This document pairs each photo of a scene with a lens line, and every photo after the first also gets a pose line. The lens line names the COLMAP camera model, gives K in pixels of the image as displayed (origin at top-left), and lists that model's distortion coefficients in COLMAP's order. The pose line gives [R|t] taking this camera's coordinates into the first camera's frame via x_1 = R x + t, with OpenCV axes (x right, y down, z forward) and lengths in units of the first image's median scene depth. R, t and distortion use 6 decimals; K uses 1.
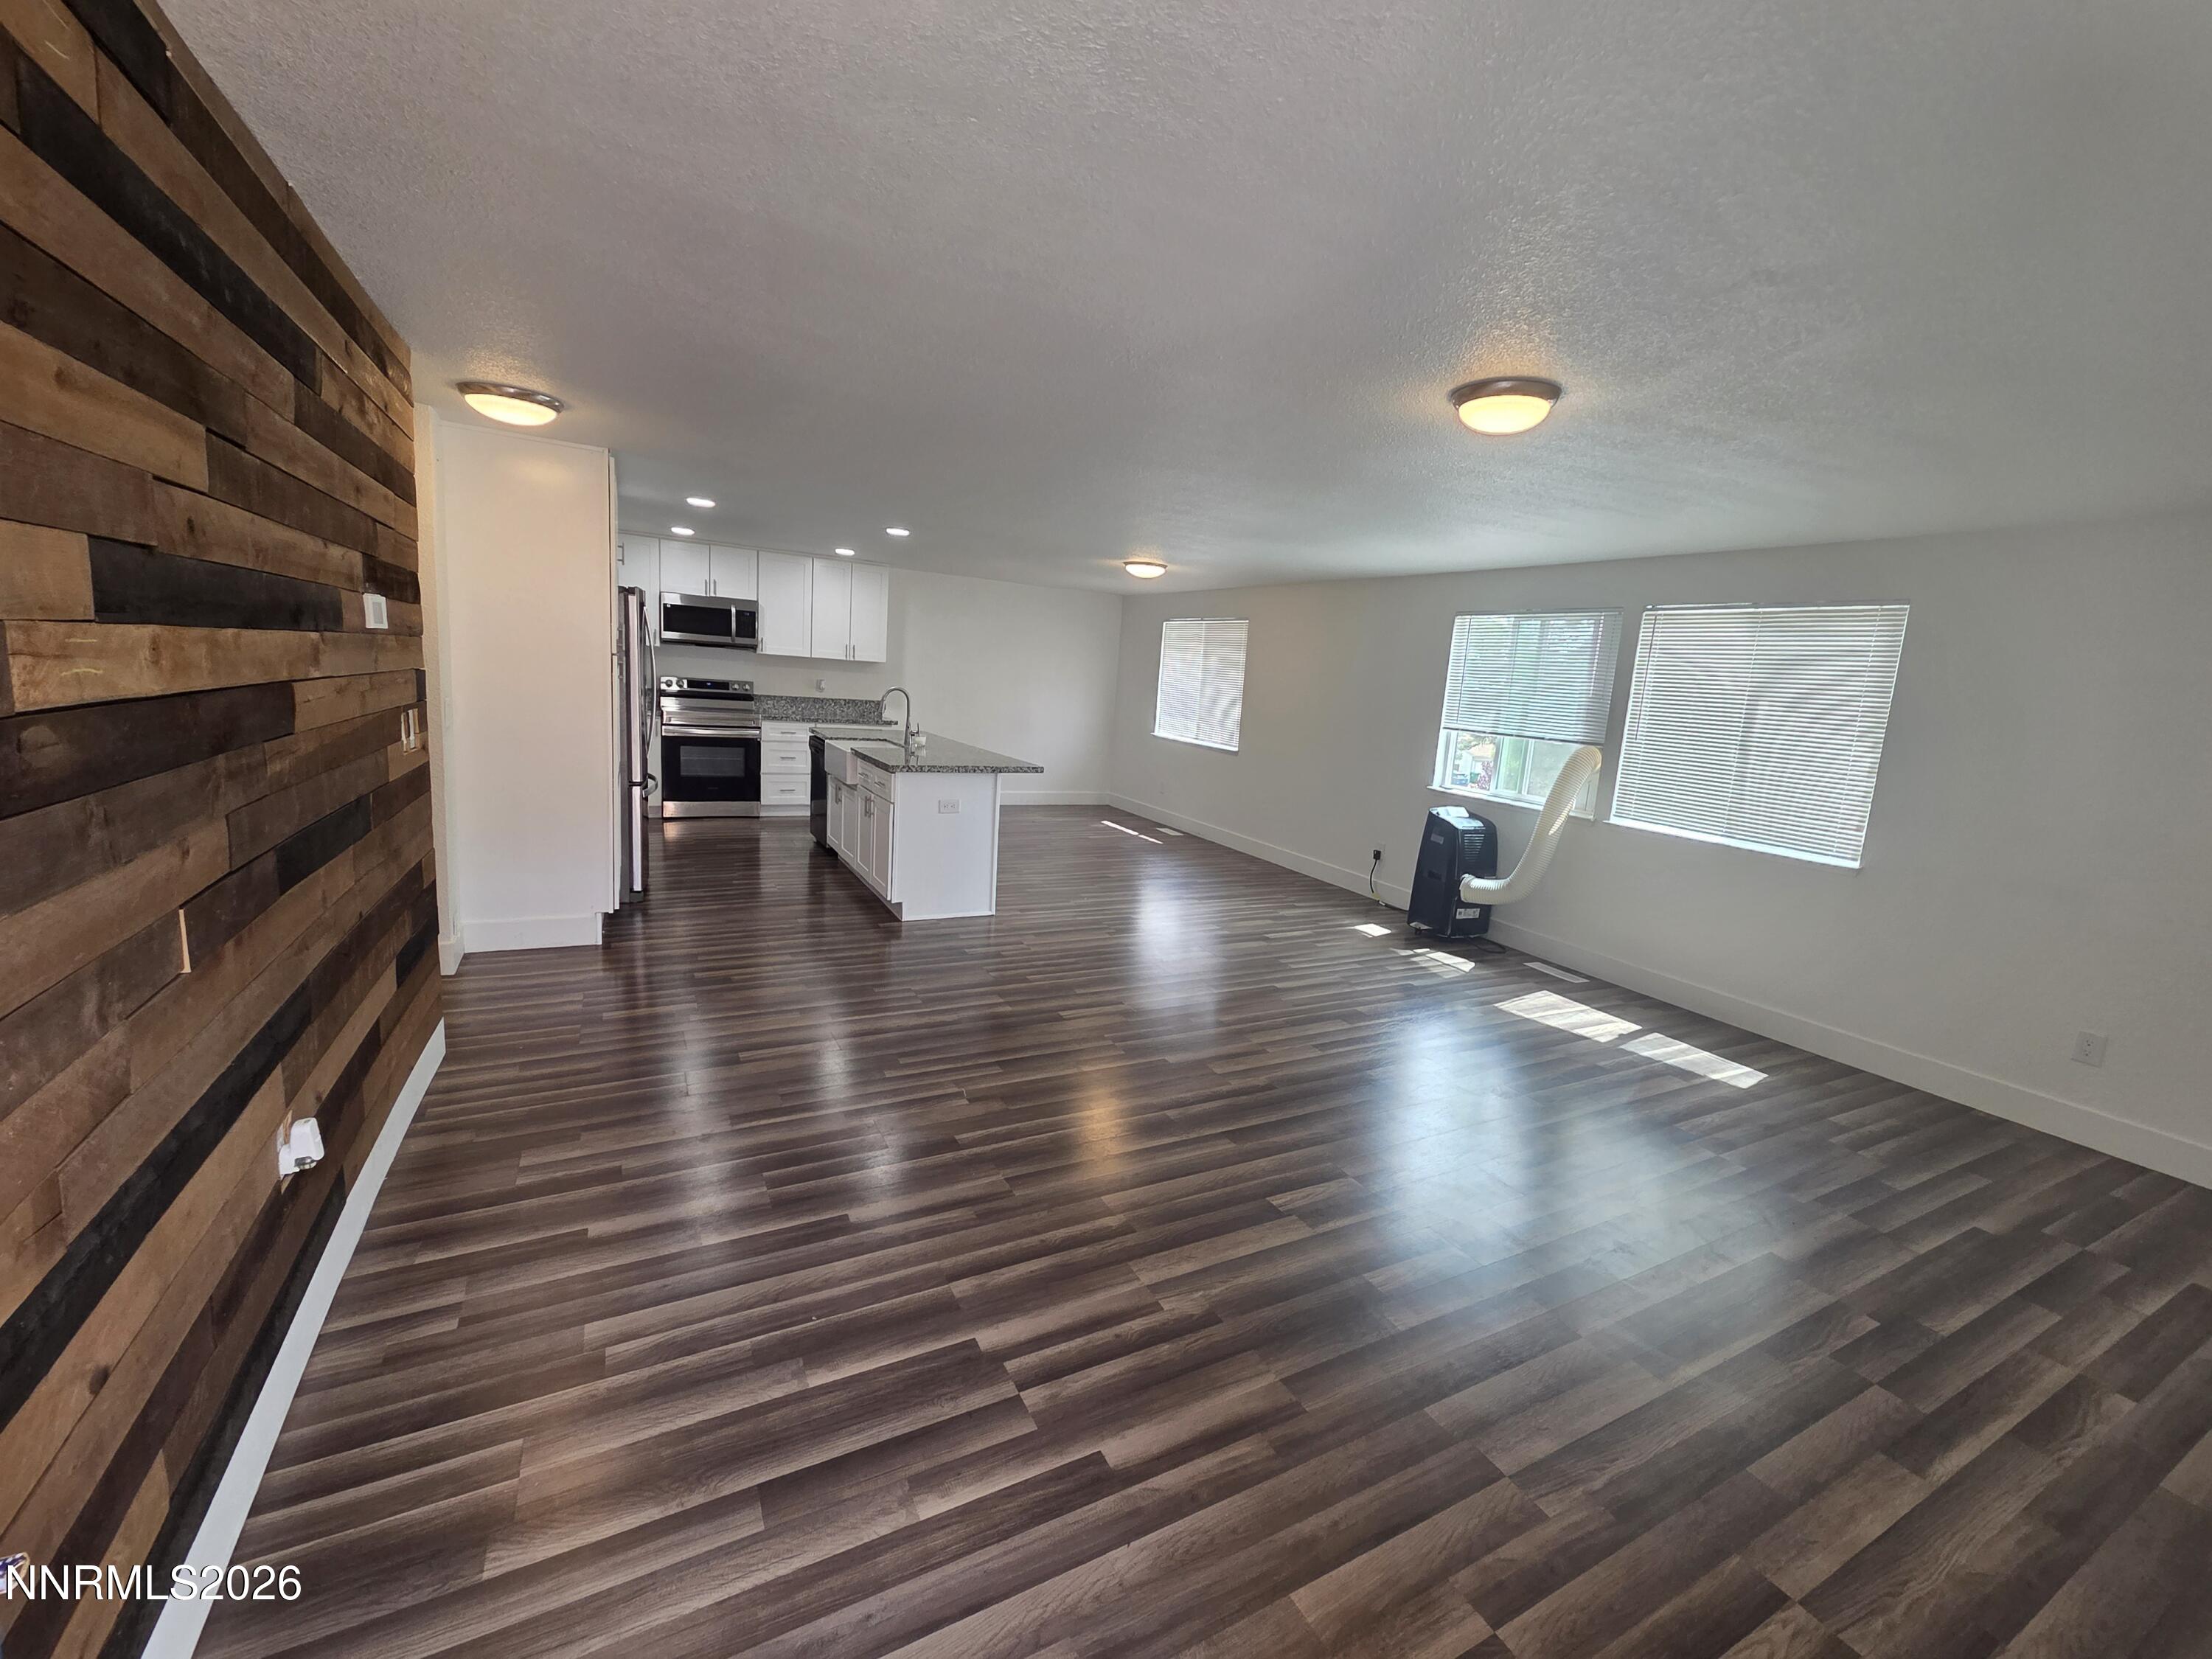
lens RADIAL K [[903.2, 0, 1128.4], [0, 903.2, 816.8], [0, 0, 1]] dist [0.005207, 0.000306]
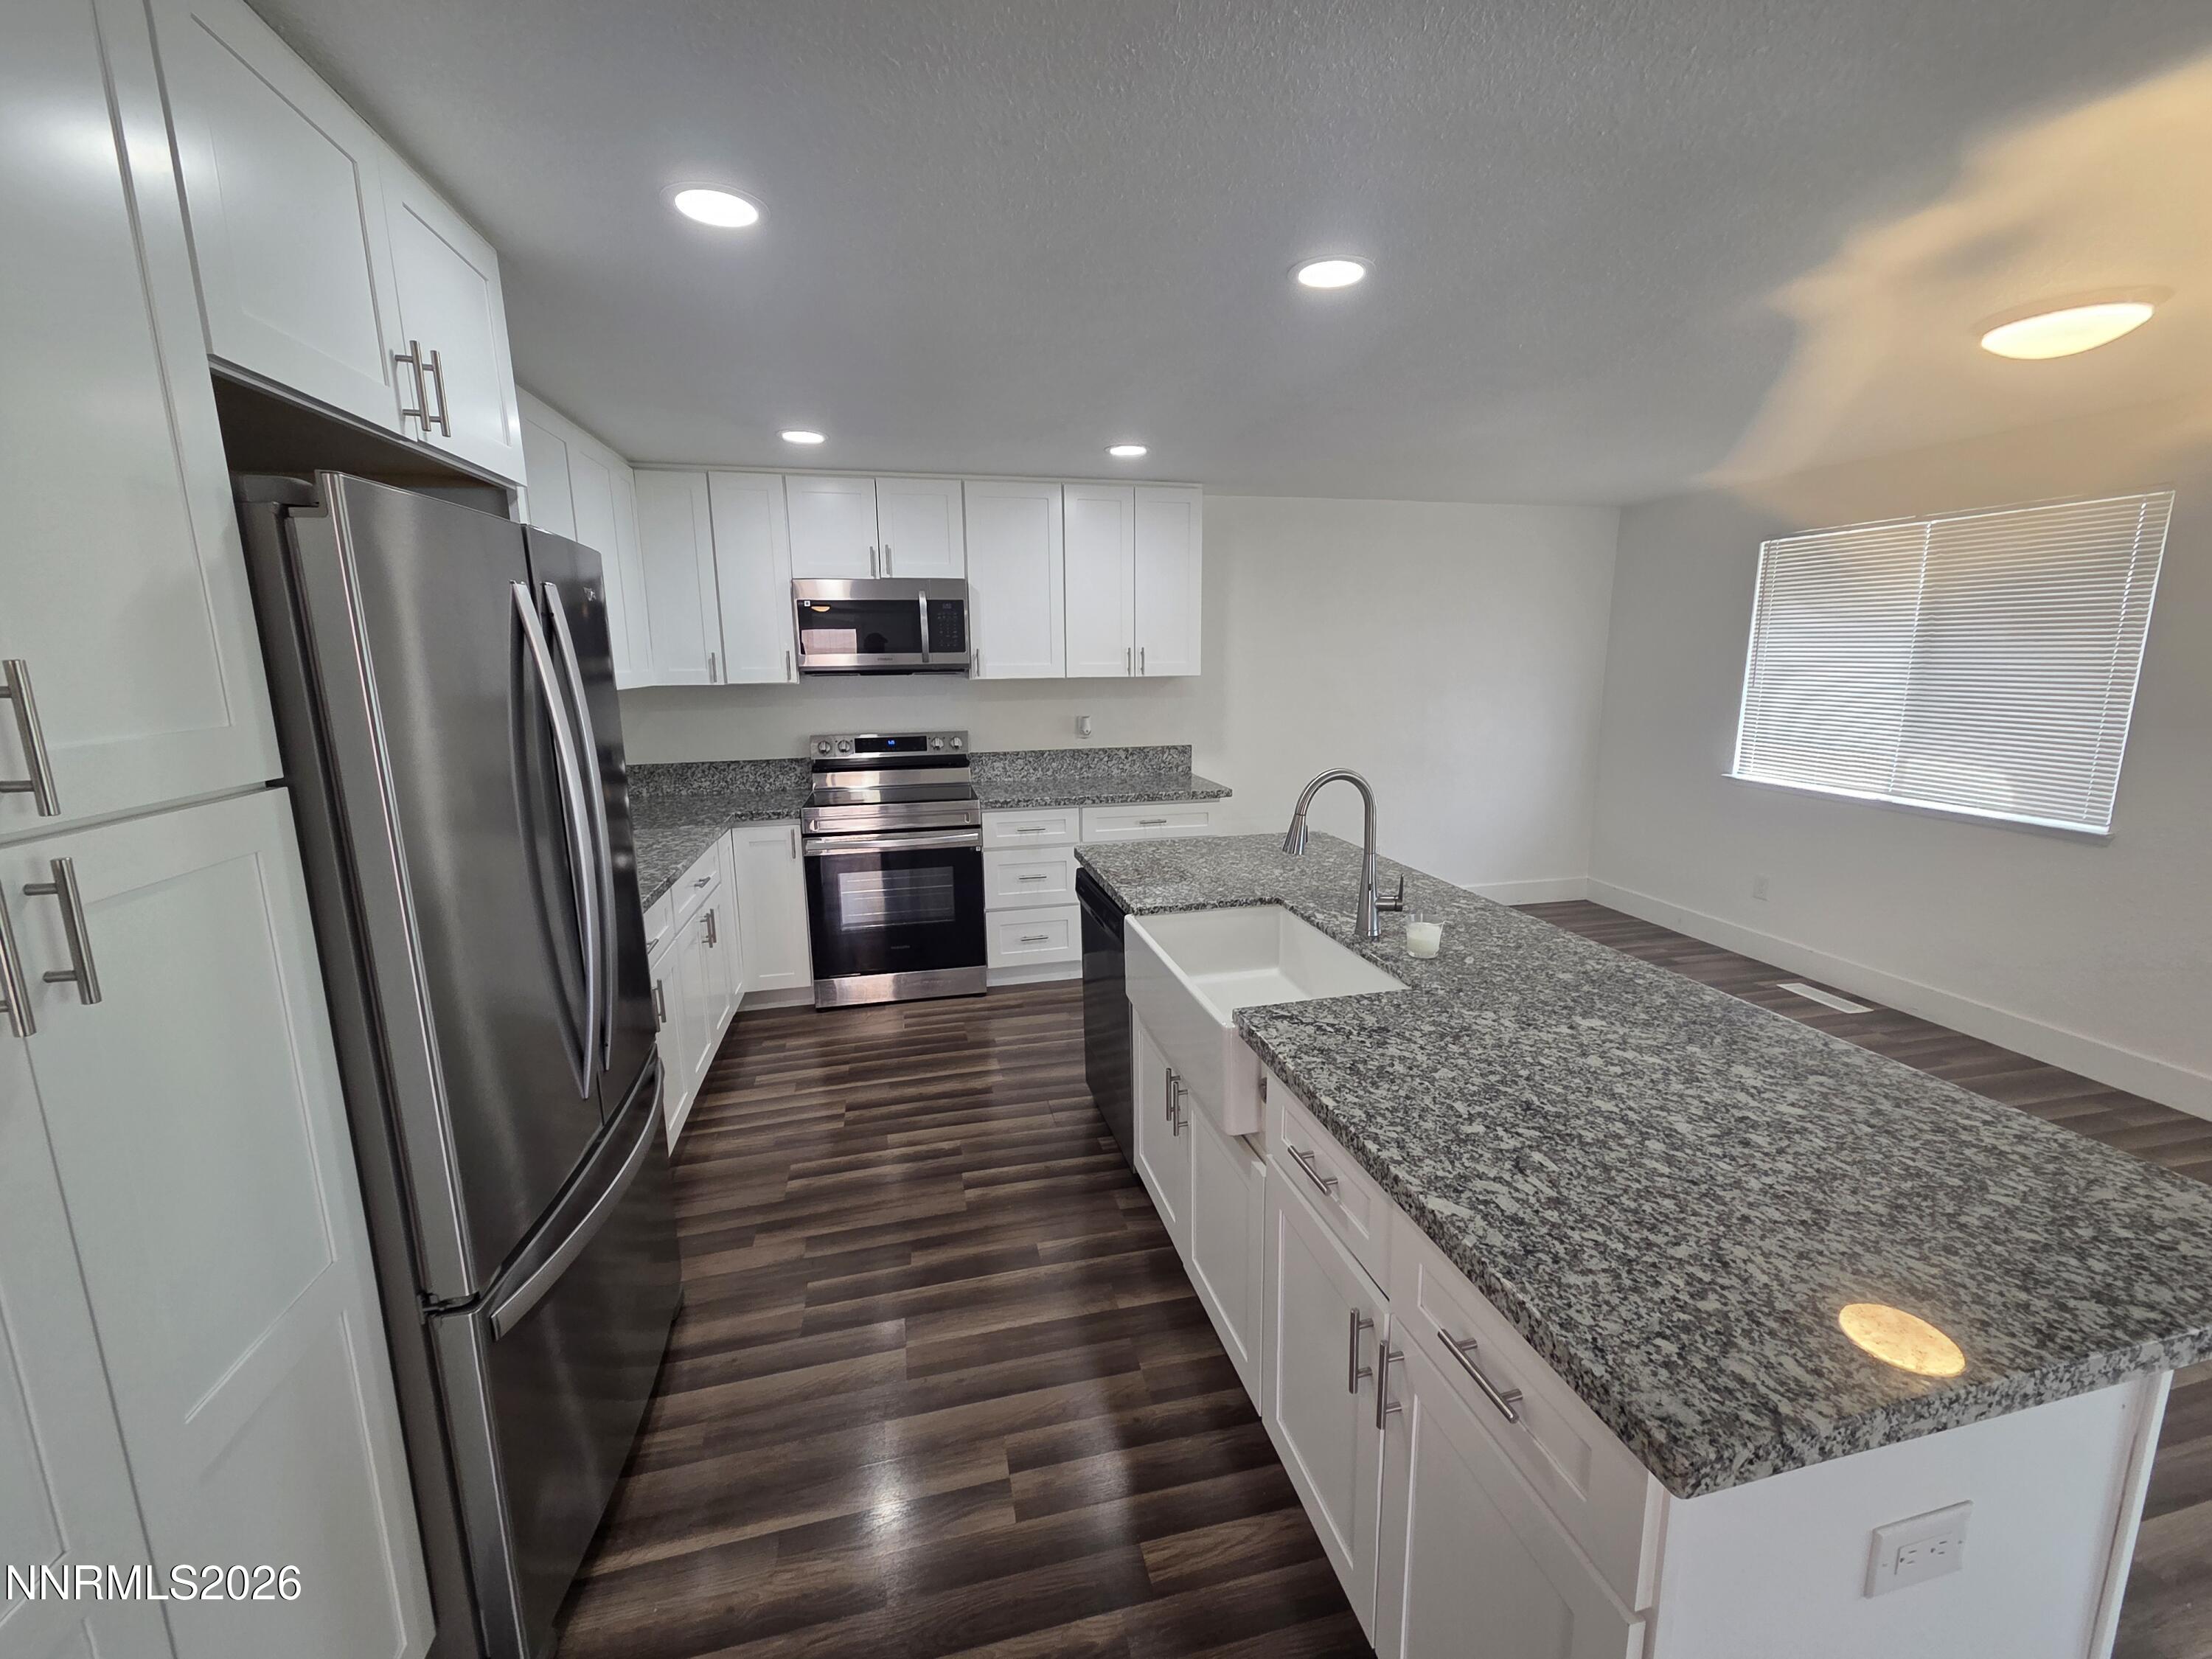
lens RADIAL K [[903.2, 0, 1109.0], [0, 903.2, 827.4], [0, 0, 1]] dist [0.005207, 0.000306]
pose [[0.961294, -0.029697, -0.273918, -0.194346], [0.036870, 0.999098, 0.021072, -0.104260], [0.273045, -0.030356, 0.961522, 0.520828]]
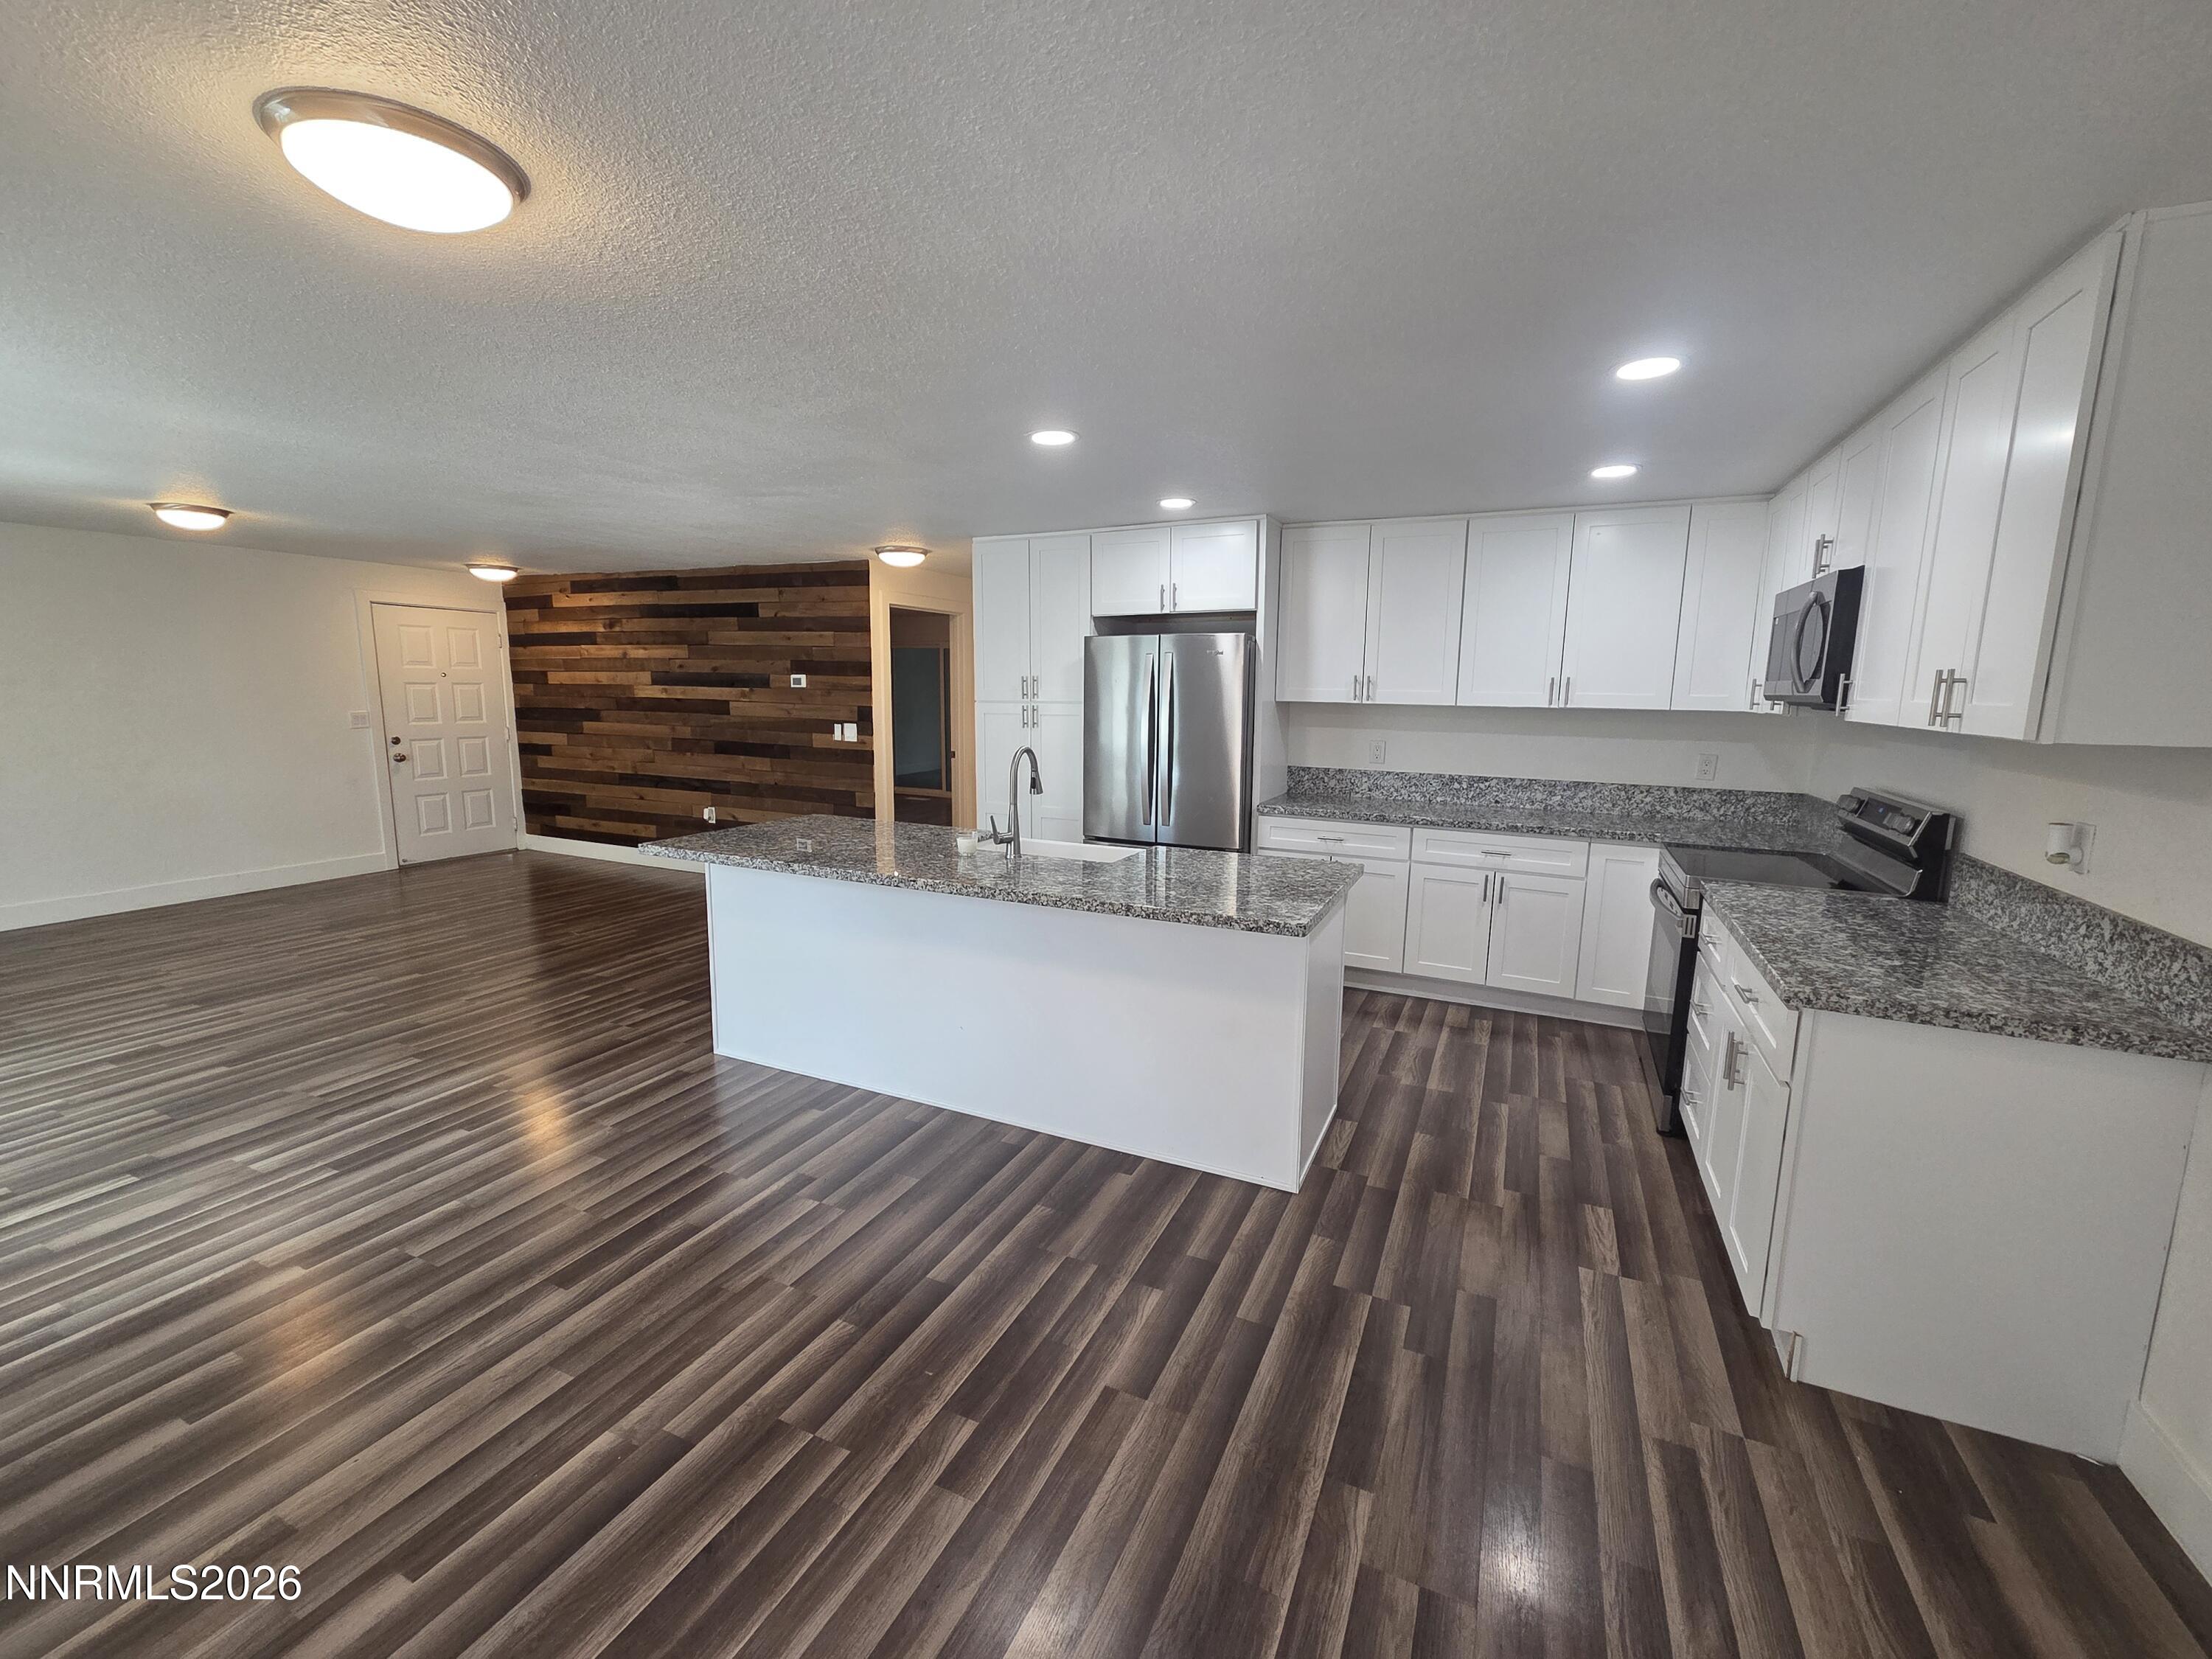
lens RADIAL K [[903.2, 0, 1124.0], [0, 903.2, 825.1], [0, 0, 1]] dist [0.005207, 0.000306]
pose [[-0.793354, 0.016347, -0.608540, 0.013212], [-0.160472, 0.958667, 0.234960, -0.182496], [0.587229, 0.284060, -0.757940, 1.134346]]
